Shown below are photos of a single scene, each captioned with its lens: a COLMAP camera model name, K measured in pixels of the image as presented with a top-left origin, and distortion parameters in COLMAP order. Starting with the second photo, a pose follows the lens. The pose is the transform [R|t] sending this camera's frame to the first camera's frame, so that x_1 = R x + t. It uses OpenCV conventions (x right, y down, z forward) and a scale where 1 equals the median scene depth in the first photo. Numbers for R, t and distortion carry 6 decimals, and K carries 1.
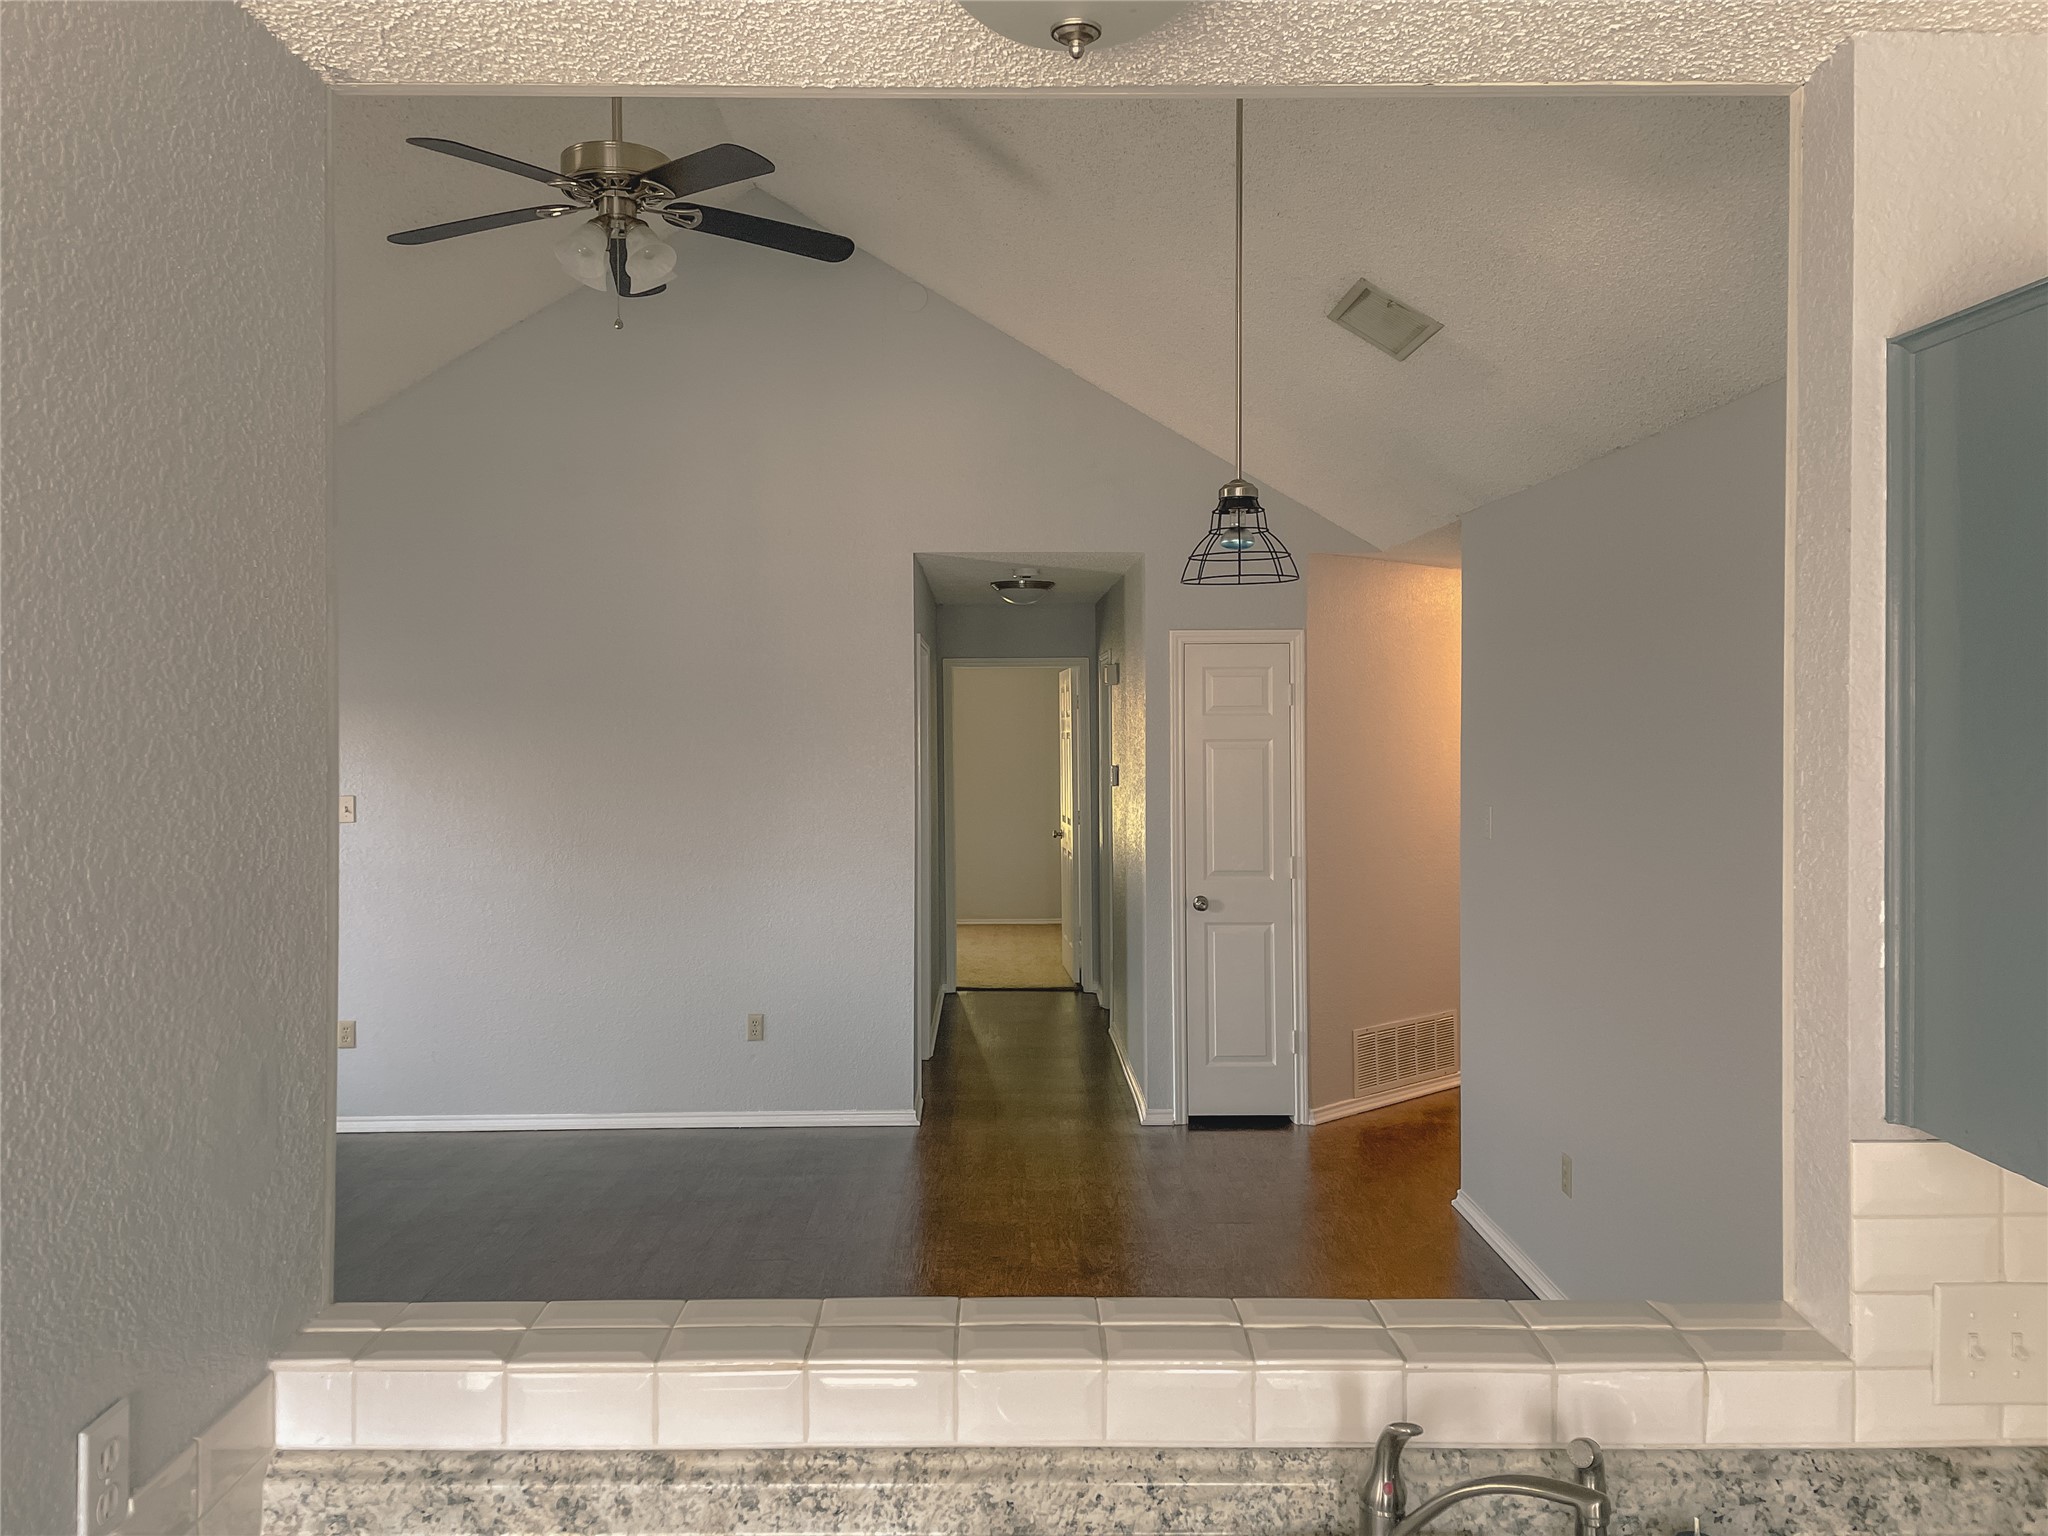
lens RADIAL K [[1558.8, 0, 1037.3], [0, 1558.8, 717.6], [0, 0, 1]] dist [0.029513, -0.019420]
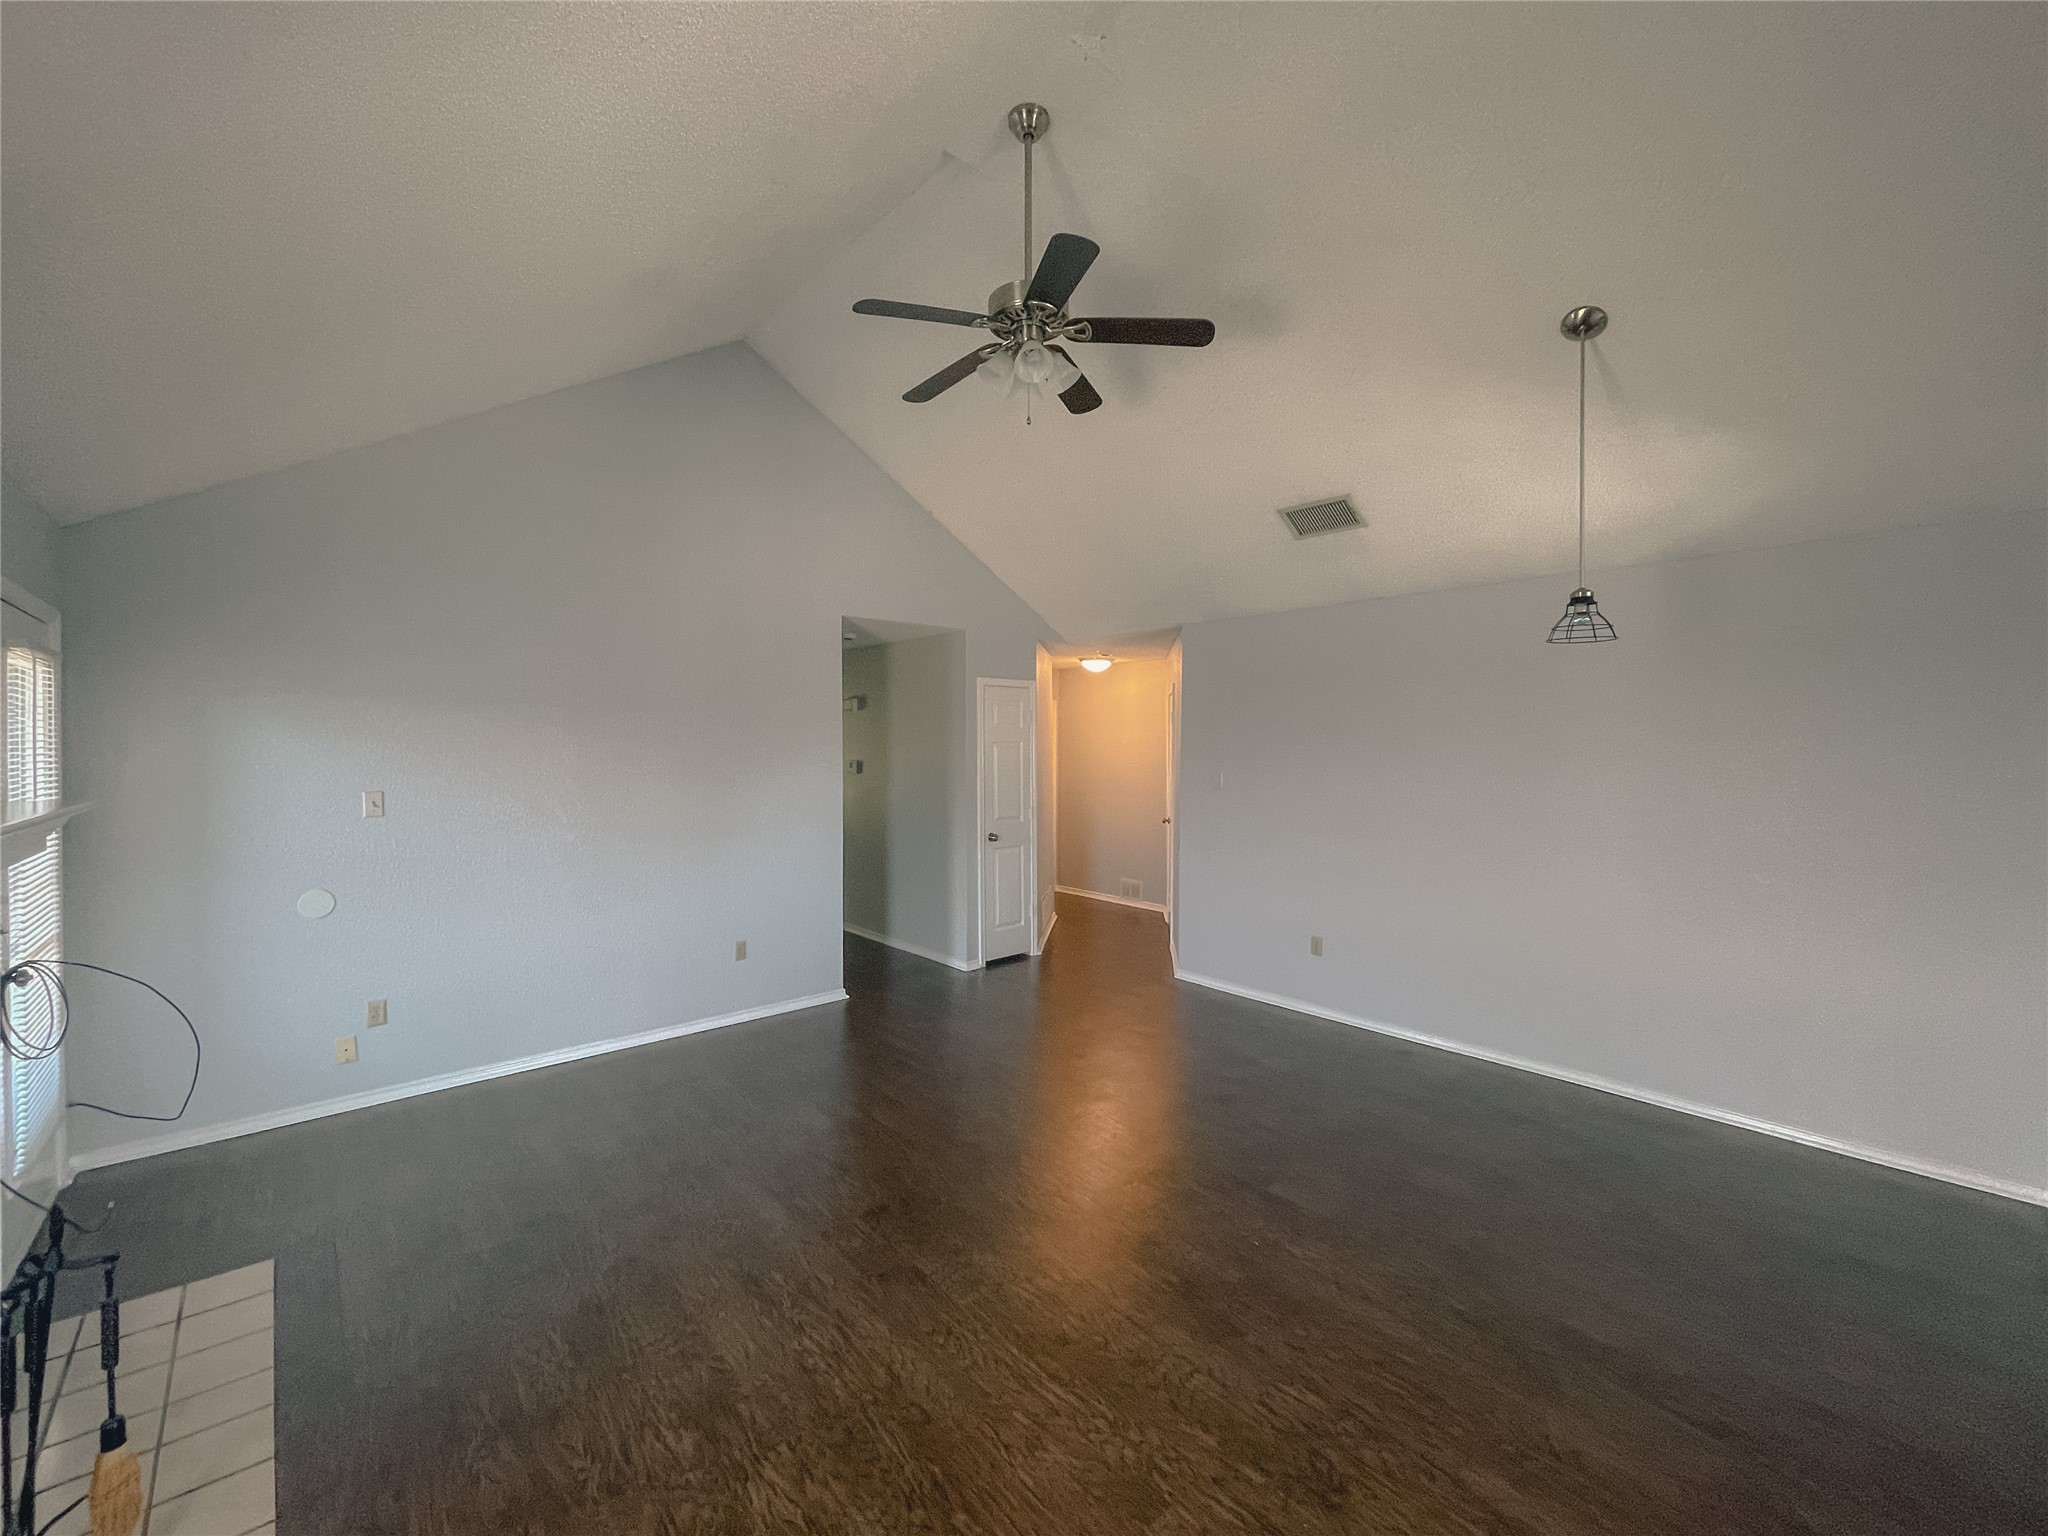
lens RADIAL K [[842.0, 0, 1024.0], [0, 842.0, 732.8], [0, 0, 1]] dist [0.006242, -0.001985]
pose [[0.766590, 0.009183, 0.642071, -0.465720], [0.002337, 0.999851, -0.017089, 0.020664], [-0.642132, 0.014601, 0.766455, 0.266183]]
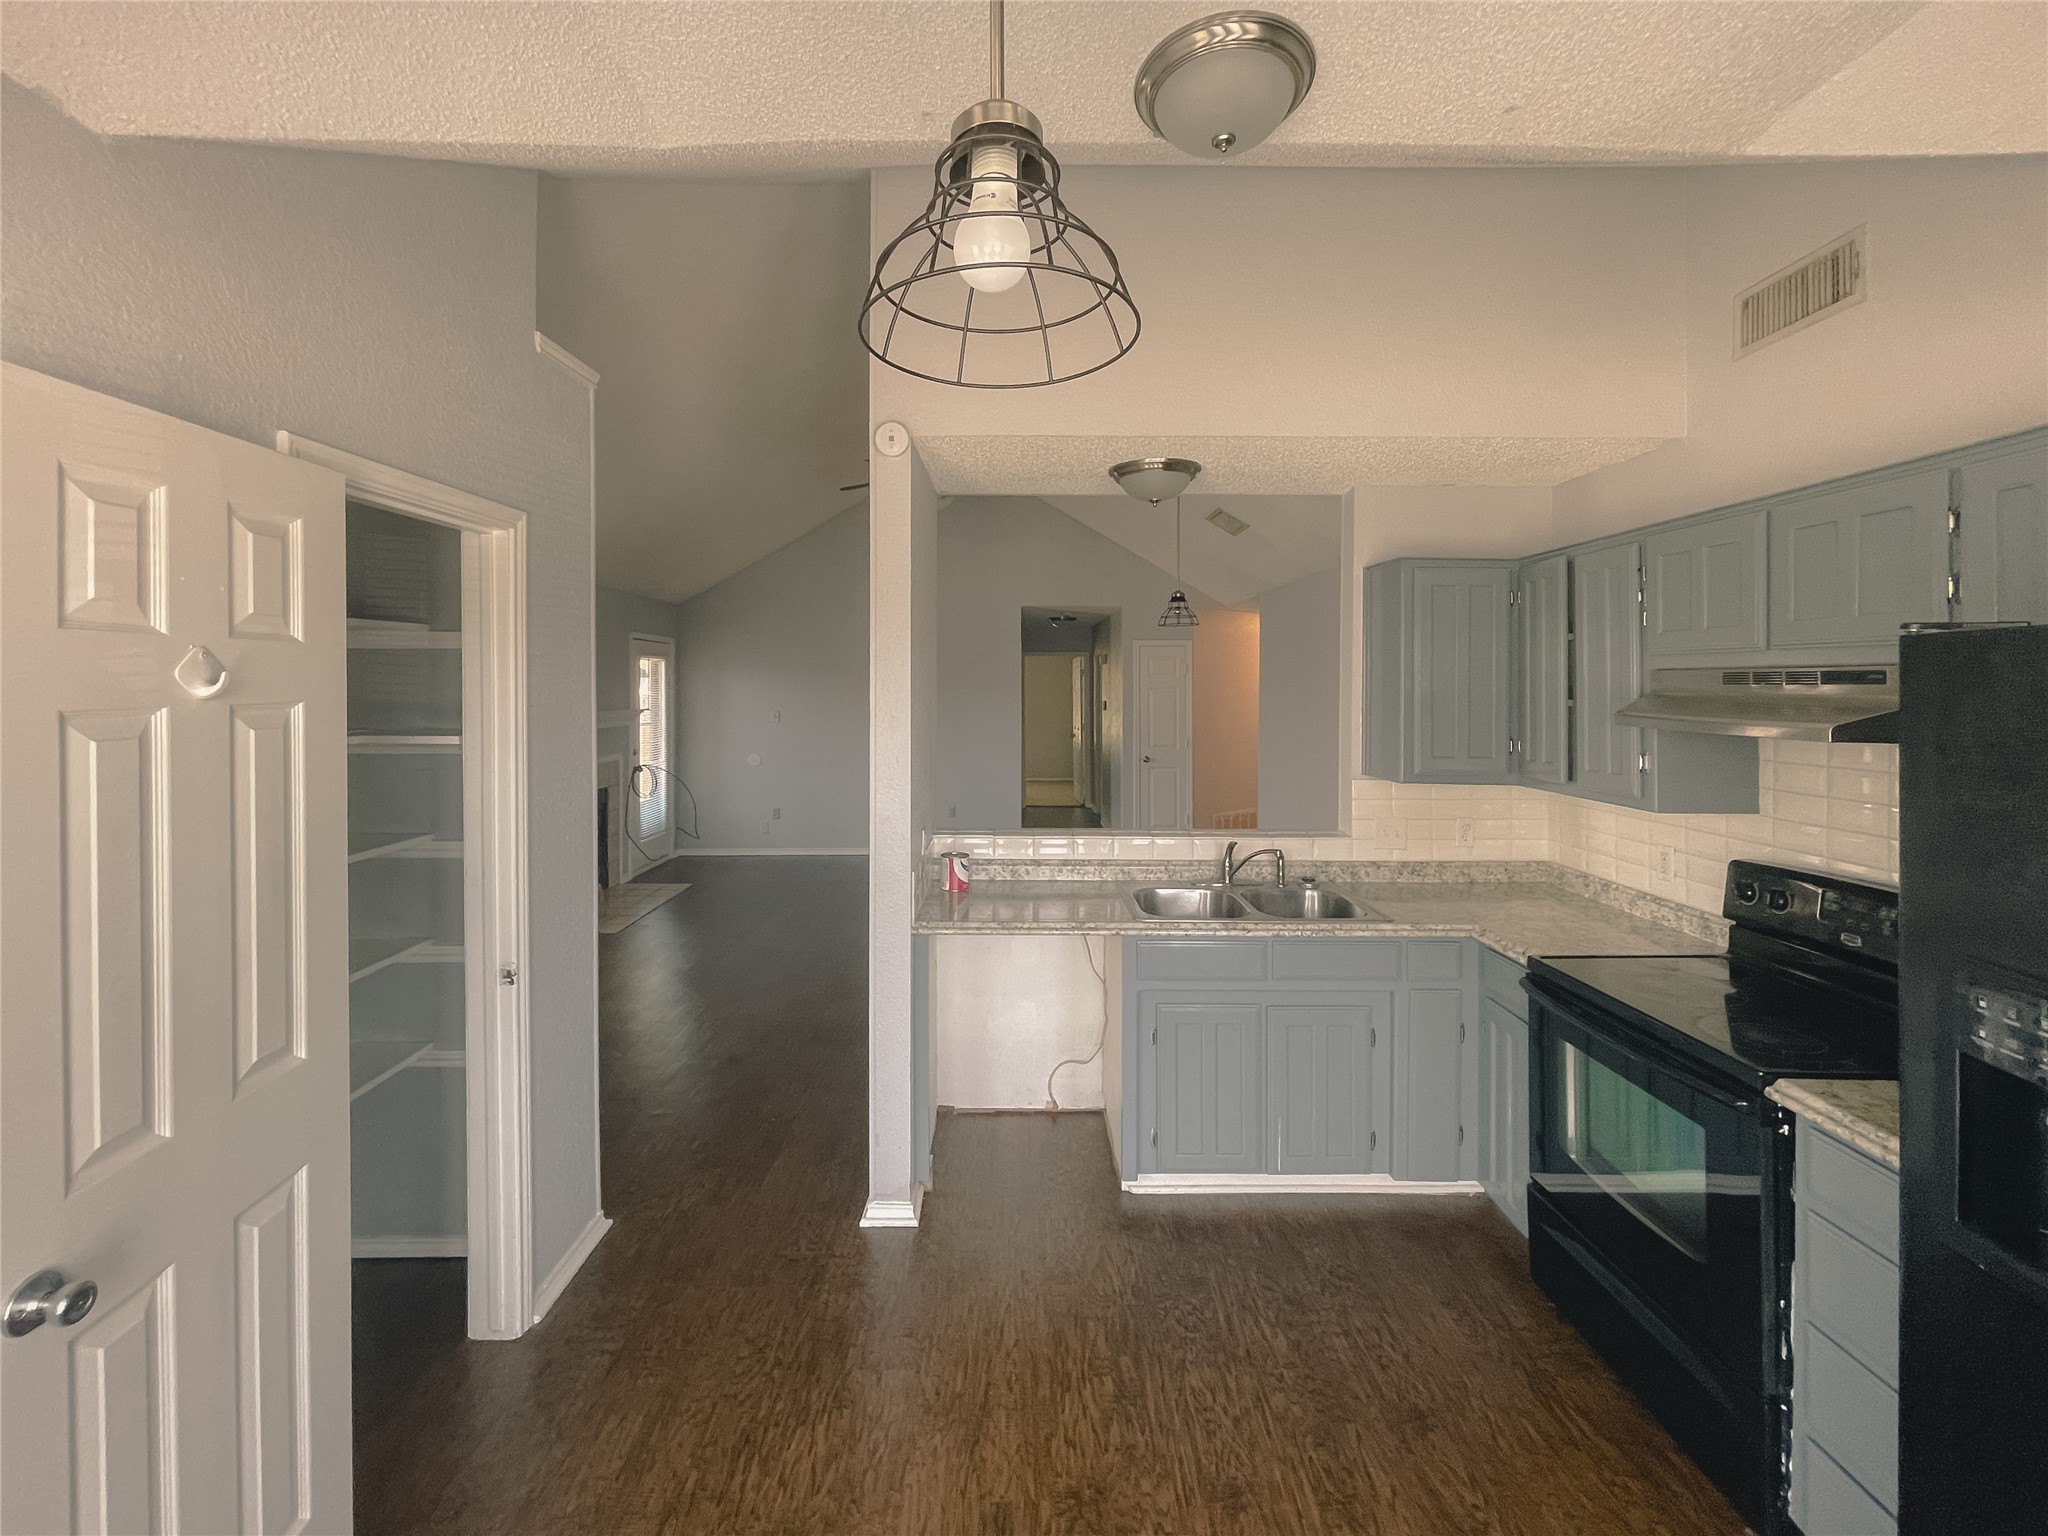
lens RADIAL K [[842.0, 0, 1017.0], [0, 842.0, 673.2], [0, 0, 1]] dist [0.006242, -0.001985]
pose [[0.999661, 0.005468, -0.025456, -0.054724], [-0.005817, 0.999890, -0.013647, 0.010586], [0.025379, 0.013791, 0.999583, -0.241585]]
